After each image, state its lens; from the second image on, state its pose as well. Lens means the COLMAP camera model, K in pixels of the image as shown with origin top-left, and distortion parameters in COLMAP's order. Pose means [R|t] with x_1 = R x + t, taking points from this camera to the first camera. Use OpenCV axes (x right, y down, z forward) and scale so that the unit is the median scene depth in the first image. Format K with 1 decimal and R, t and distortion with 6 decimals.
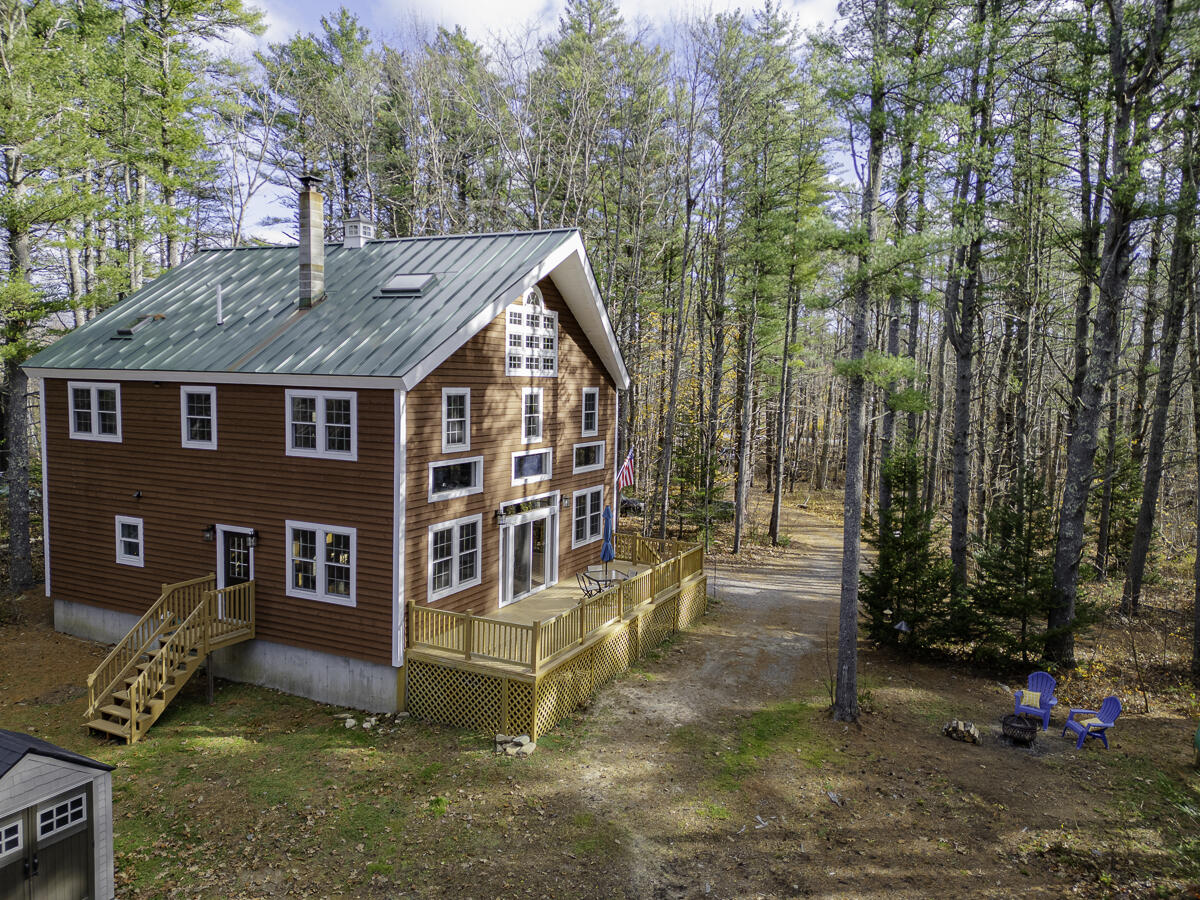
lens RADIAL K [[839.6, 0, 600.0], [0, 839.6, 450.0], [0, 0, 1]] dist [0.117635, -0.127520]
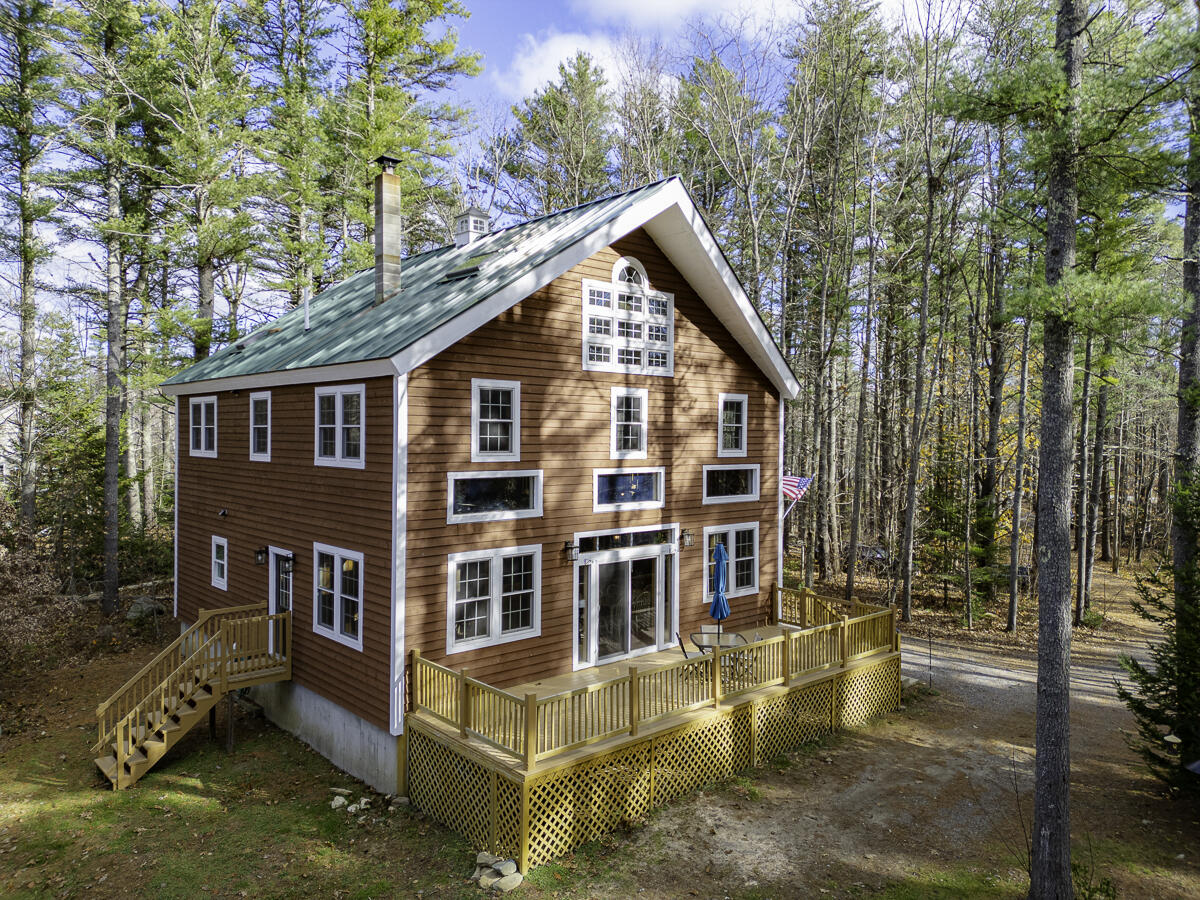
lens RADIAL K [[830.1, 0, 600.0], [0, 830.1, 450.0], [0, 0, 1]] dist [0.129158, -0.178759]
pose [[0.931287, -0.006175, -0.364235, 0.183432], [-0.020066, 0.997469, -0.068217, 0.038362], [0.363734, 0.070838, 0.928805, 0.287933]]
